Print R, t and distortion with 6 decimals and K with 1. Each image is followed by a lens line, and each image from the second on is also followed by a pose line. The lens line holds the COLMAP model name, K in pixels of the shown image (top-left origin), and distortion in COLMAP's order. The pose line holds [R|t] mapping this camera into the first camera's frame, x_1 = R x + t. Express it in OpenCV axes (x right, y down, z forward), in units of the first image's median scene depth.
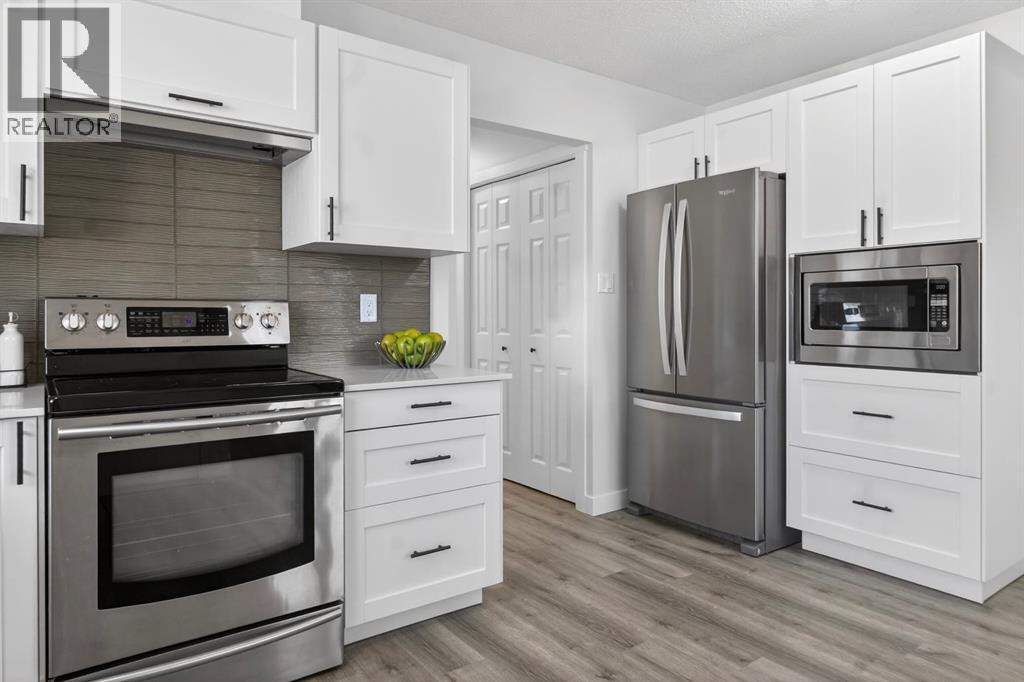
lens RADIAL K [[652.4, 0, 511.0], [0, 652.4, 318.0], [0, 0, 1]] dist [0.000915, -0.000901]
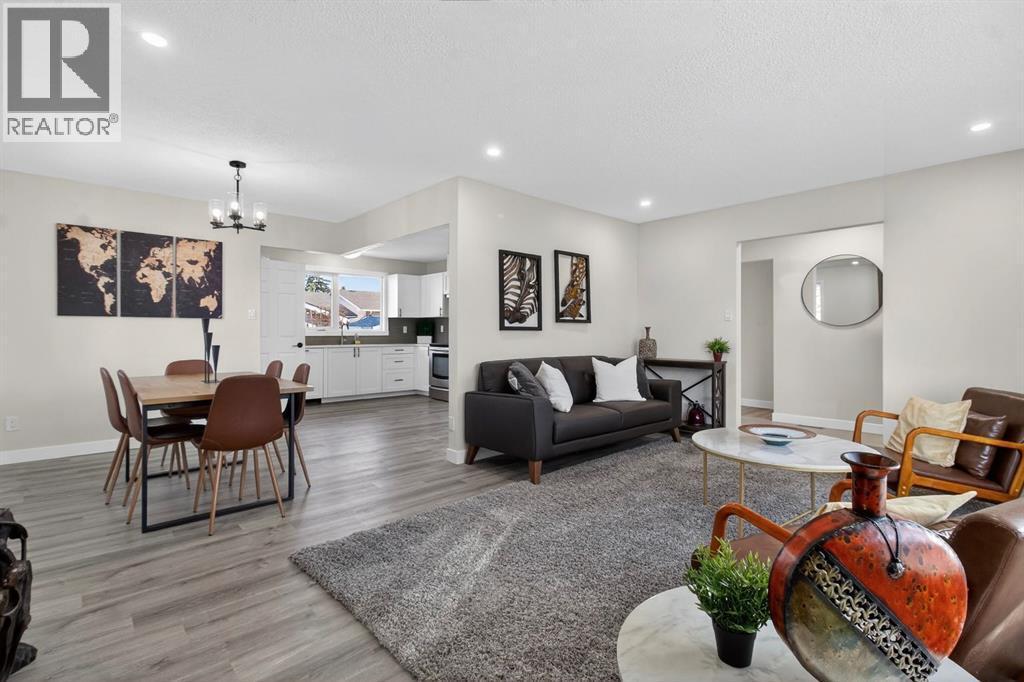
lens RADIAL K [[476.4, 0, 506.7], [0, 476.4, 337.1], [0, 0, 1]] dist [-0.004513, 0.003315]
pose [[0.109672, 0.012641, -0.993887, 2.785097], [-0.008200, 0.999897, 0.011812, -0.006024], [0.993934, 0.006854, 0.109765, 0.810182]]
